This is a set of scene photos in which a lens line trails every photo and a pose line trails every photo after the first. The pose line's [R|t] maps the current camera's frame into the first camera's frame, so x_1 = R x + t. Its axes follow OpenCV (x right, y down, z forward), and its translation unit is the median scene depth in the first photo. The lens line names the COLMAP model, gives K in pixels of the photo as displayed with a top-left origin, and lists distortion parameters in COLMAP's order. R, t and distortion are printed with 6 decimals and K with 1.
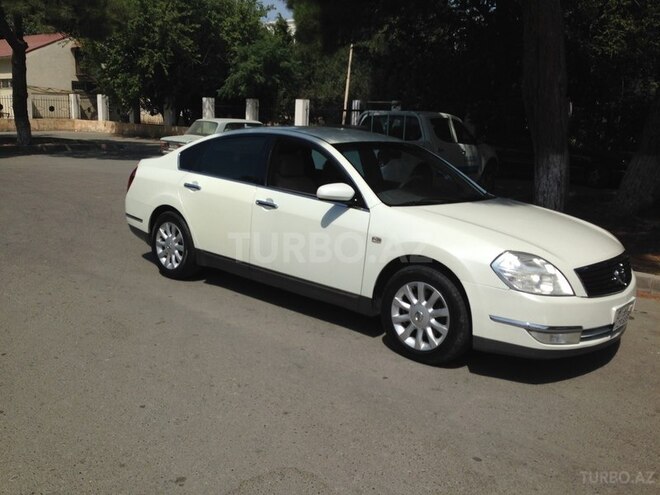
lens RADIAL K [[591.3, 0, 330.0], [0, 591.3, 247.5], [0, 0, 1]] dist [0.105507, -0.171272]
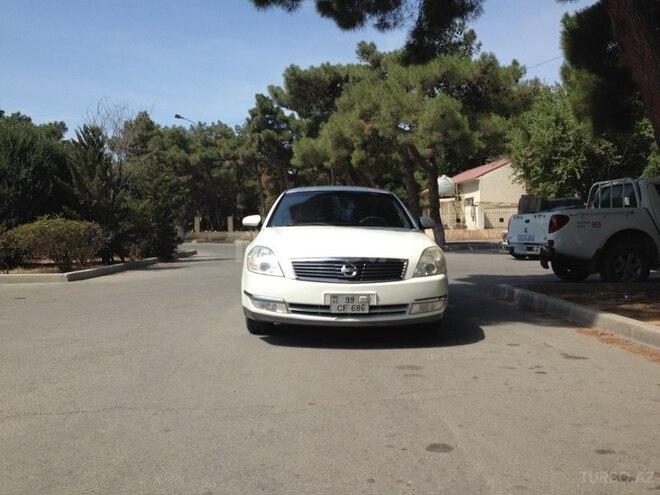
lens RADIAL K [[591.3, 0, 330.0], [0, 591.3, 247.5], [0, 0, 1]] dist [0.105507, -0.171272]
pose [[0.668890, -0.023300, -0.742997, 0.206419], [-0.122172, 0.982472, -0.140796, 0.026817], [0.733254, 0.184950, 0.654318, 0.028485]]
